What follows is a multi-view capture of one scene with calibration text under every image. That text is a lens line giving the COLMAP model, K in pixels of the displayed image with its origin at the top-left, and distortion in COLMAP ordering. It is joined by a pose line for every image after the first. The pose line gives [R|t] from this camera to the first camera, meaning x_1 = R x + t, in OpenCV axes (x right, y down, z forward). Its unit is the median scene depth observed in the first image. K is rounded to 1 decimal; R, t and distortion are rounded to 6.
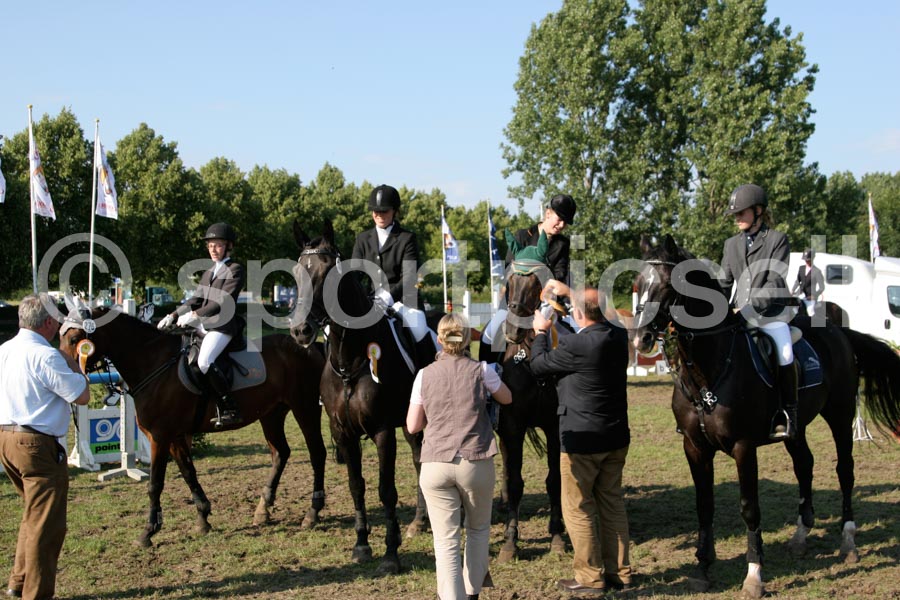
lens RADIAL K [[1170.8, 0, 450.0], [0, 1170.8, 300.0], [0, 0, 1]] dist [-0.119537, 0.016936]
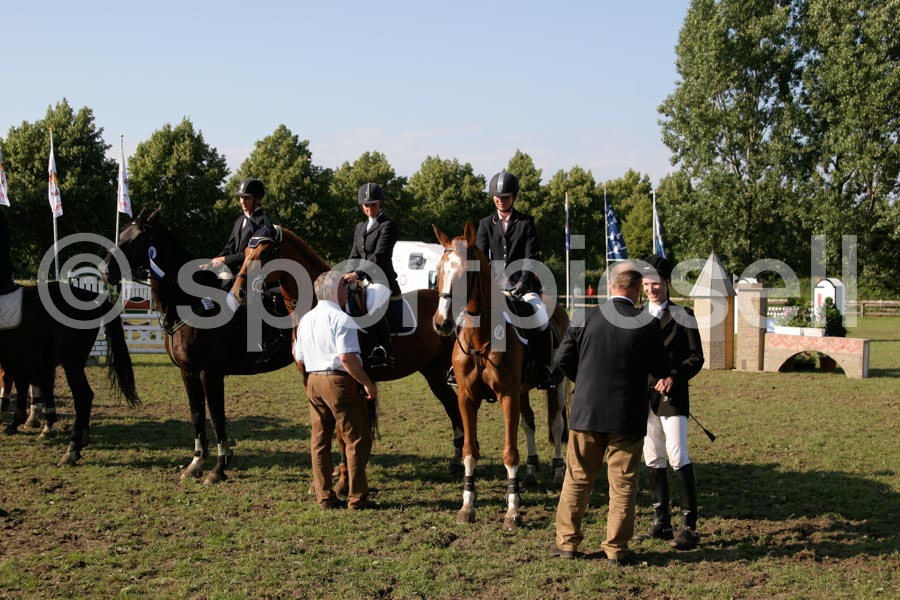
lens RADIAL K [[1272.1, 0, 450.0], [0, 1272.1, 300.0], [0, 0, 1]] dist [-0.088815, 0.074608]
pose [[0.920995, 0.020408, -0.389040, 0.312851], [-0.015017, 0.999745, 0.016892, -0.003613], [0.389286, -0.009716, 0.921066, -0.068694]]
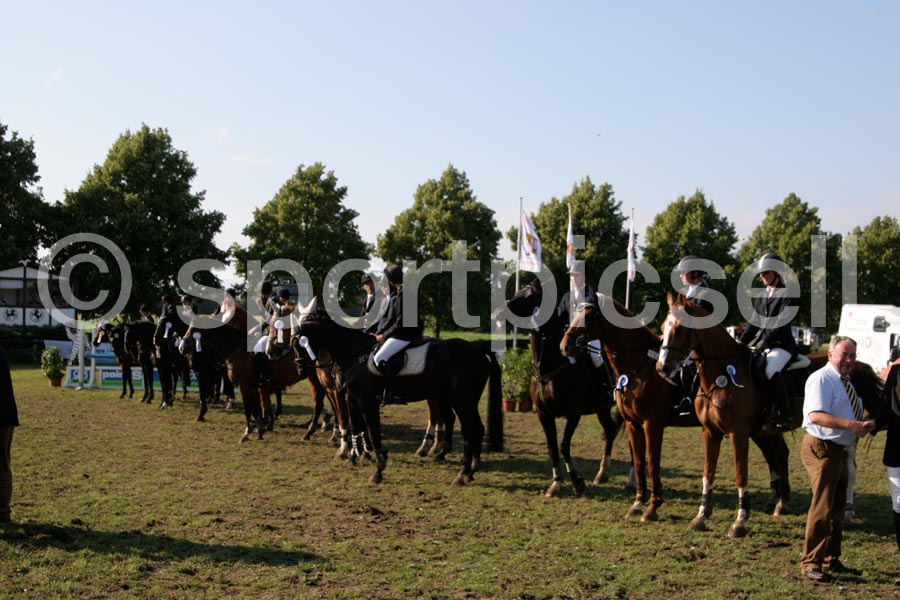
lens RADIAL K [[1212.3, 0, 450.0], [0, 1212.3, 300.0], [0, 0, 1]] dist [-0.100376, 0.019394]
pose [[0.669582, 0.000348, -0.742738, 0.349776], [-0.026145, 0.999391, -0.023101, -0.004018], [0.742278, 0.034887, 0.669183, -0.070621]]
